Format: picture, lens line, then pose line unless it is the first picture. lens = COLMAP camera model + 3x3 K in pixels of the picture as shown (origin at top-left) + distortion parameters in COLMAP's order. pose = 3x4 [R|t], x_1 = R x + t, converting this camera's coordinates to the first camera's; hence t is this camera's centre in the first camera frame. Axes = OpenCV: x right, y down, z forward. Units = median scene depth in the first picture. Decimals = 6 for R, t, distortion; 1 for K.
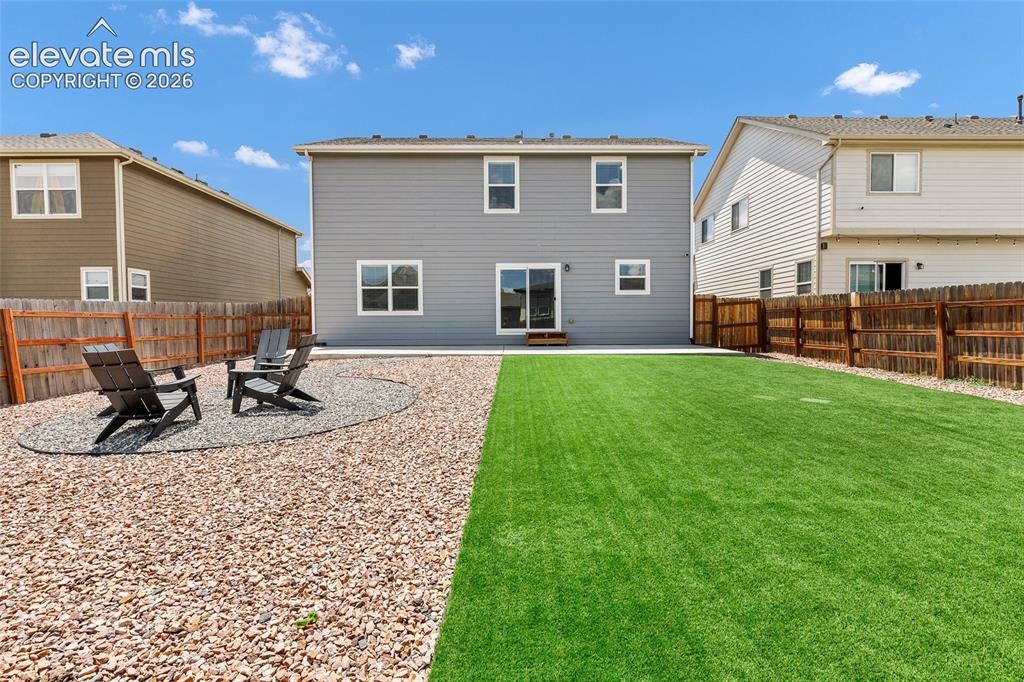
lens RADIAL K [[509.4, 0, 494.4], [0, 509.4, 342.9], [0, 0, 1]] dist [0.001473, -0.002833]
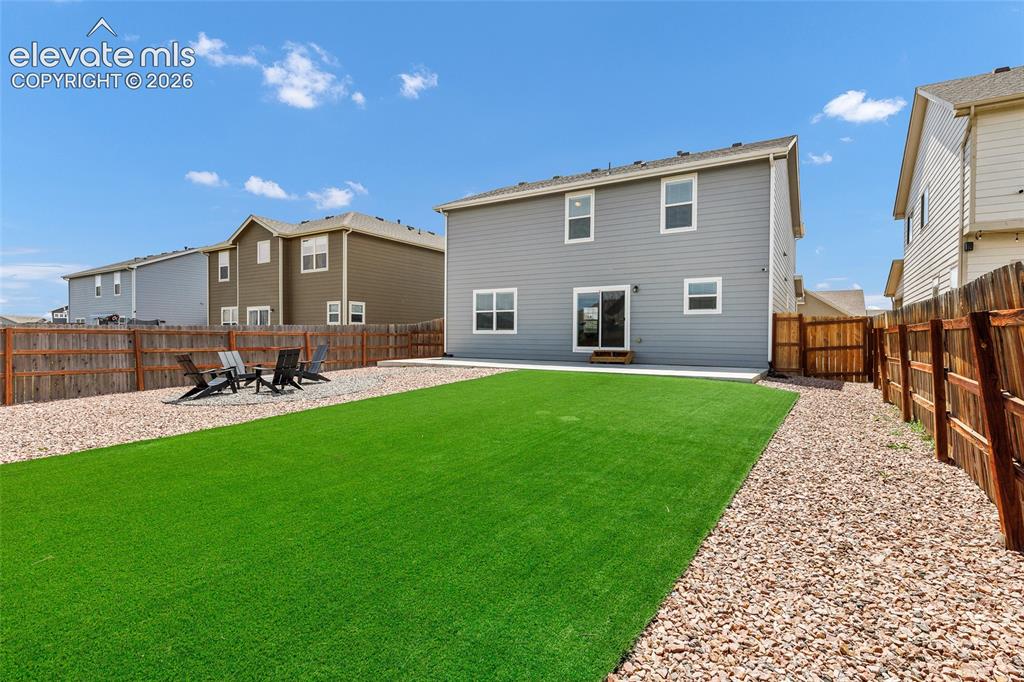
lens RADIAL K [[491.5, 0, 520.1], [0, 491.5, 345.4], [0, 0, 1]] dist [0.001140, 0.000404]
pose [[0.850082, 0.019242, -0.526299, 0.471620], [-0.032956, 0.999317, -0.016696, -0.009086], [0.525619, 0.031538, 0.850136, 0.032035]]
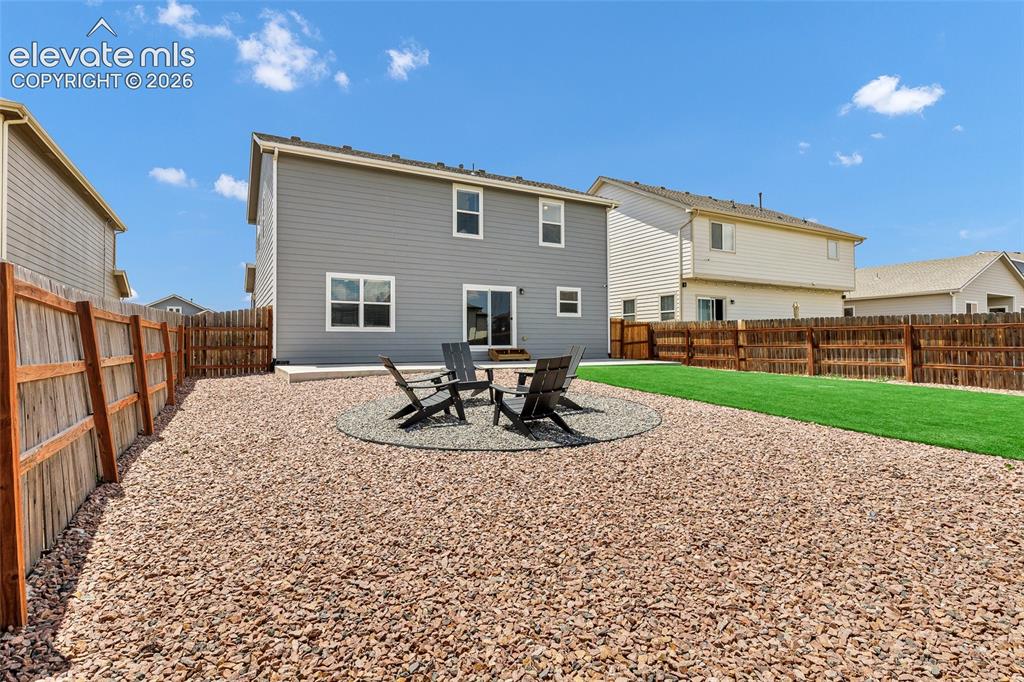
lens RADIAL K [[535.6, 0, 511.0], [0, 535.6, 331.2], [0, 0, 1]] dist [-0.013005, 0.000764]
pose [[0.878757, 0.013015, 0.477092, -0.441524], [0.015836, 0.998283, -0.056400, 0.006900], [-0.477007, 0.057117, 0.877042, -0.022593]]
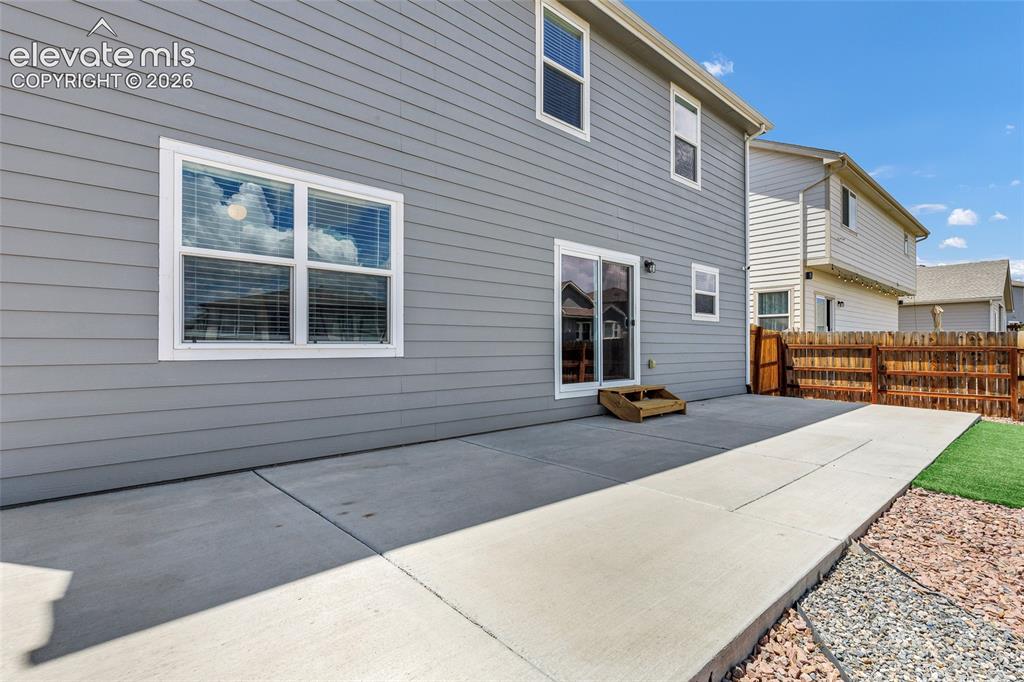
lens RADIAL K [[499.3, 0, 545.4], [0, 499.3, 340.0], [0, 0, 1]] dist [0.002829, -0.000218]
pose [[0.719247, 0.013419, 0.694625, -0.305024], [0.022775, 0.998821, -0.042878, -0.049232], [-0.694381, 0.046660, 0.718093, 0.699479]]
